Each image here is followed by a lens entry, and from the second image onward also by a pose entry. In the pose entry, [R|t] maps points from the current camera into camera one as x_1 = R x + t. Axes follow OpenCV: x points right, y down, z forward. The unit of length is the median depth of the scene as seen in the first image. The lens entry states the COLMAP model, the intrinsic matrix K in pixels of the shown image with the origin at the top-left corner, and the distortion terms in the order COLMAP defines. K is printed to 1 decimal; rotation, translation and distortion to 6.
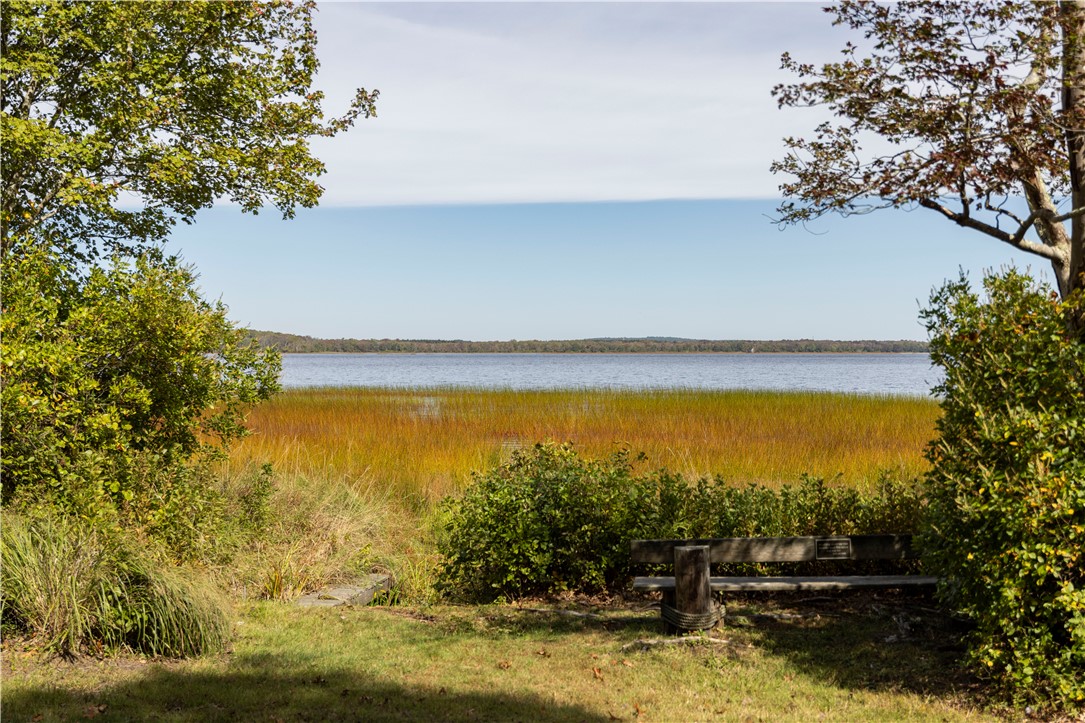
lens RADIAL K [[1509.1, 0, 542.5], [0, 1509.1, 361.5], [0, 0, 1]] dist [0.006094, 0.008182]
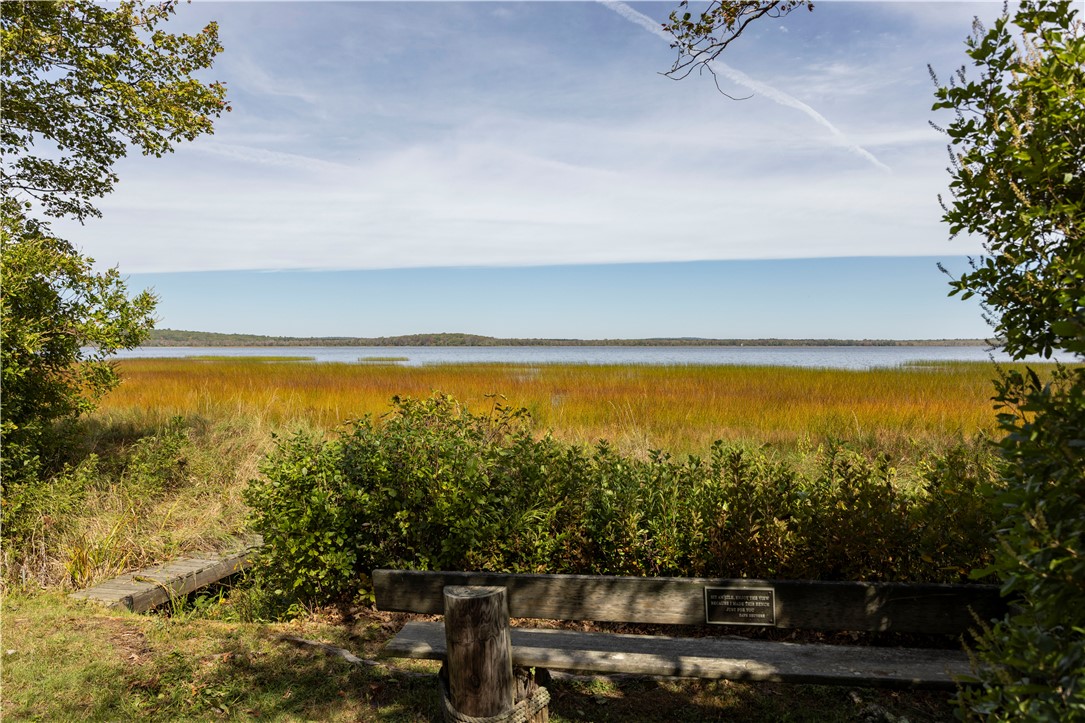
lens RADIAL K [[823.8, 0, 542.5], [0, 823.8, 361.5], [0, 0, 1]] dist [-0.005343, -0.002710]
pose [[0.994941, 0.001077, -0.100452, 0.139717], [0.000074, 0.999934, 0.011460, 0.035217], [0.100458, -0.011409, 0.994876, 0.652433]]
